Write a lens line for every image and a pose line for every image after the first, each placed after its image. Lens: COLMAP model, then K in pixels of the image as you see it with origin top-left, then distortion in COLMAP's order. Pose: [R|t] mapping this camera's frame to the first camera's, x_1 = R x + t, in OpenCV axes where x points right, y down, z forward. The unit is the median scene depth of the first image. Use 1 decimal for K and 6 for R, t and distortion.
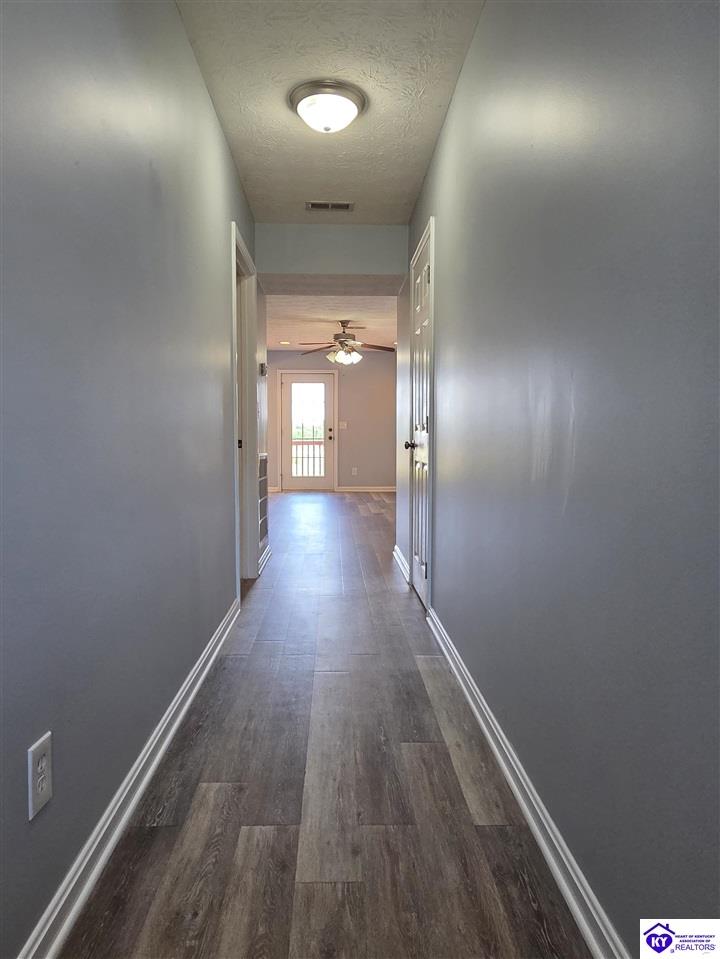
lens RADIAL K [[592.3, 0, 360.0], [0, 592.3, 479.5], [0, 0, 1]] dist [0.000305, -0.000118]
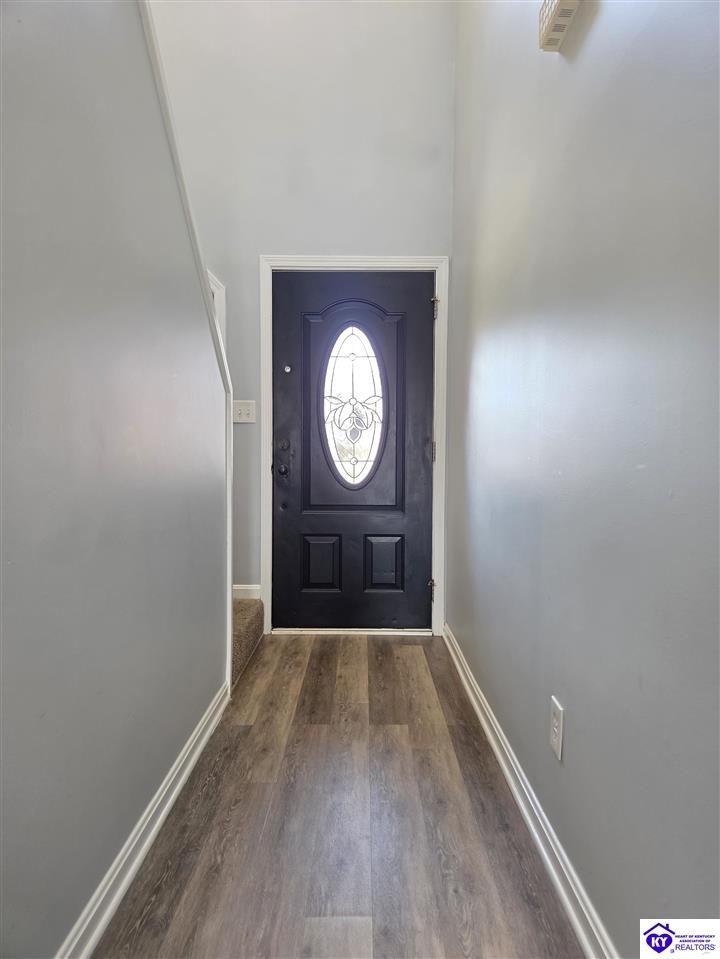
lens RADIAL K [[643.4, 0, 360.0], [0, 643.4, 479.5], [0, 0, 1]] dist [0.000219, 0.000019]
pose [[-0.998849, -0.011389, 0.046585, -0.134308], [-0.006053, 0.993563, 0.113117, -0.188605], [-0.047574, 0.112705, -0.992489, 2.052113]]
